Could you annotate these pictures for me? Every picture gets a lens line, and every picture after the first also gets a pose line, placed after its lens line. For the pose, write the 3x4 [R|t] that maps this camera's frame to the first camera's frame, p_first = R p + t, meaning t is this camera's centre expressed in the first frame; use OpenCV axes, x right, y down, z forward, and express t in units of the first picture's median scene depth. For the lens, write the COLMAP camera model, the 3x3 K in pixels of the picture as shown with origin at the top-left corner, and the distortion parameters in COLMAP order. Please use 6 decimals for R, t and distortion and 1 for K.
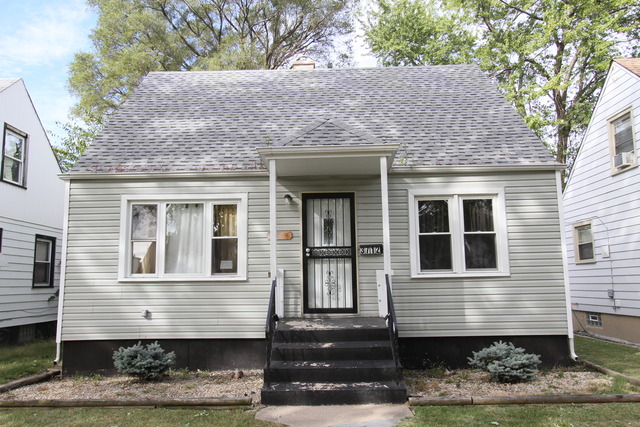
lens RADIAL K [[492.0, 0, 320.4], [0, 492.0, 213.8], [0, 0, 1]] dist [0.002056, 0.004259]
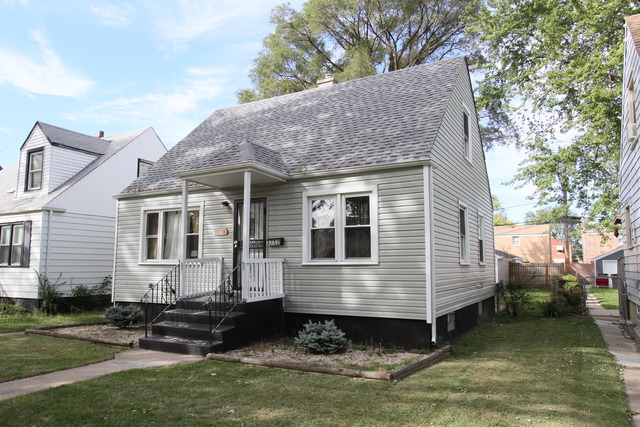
lens RADIAL K [[460.2, 0, 318.9], [0, 460.2, 214.5], [0, 0, 1]] dist [-0.001340, 0.000800]
pose [[0.878480, -0.037828, -0.476279, 0.756780], [0.054066, 0.998328, 0.020431, -0.015408], [0.474710, -0.043698, 0.879057, 0.021397]]
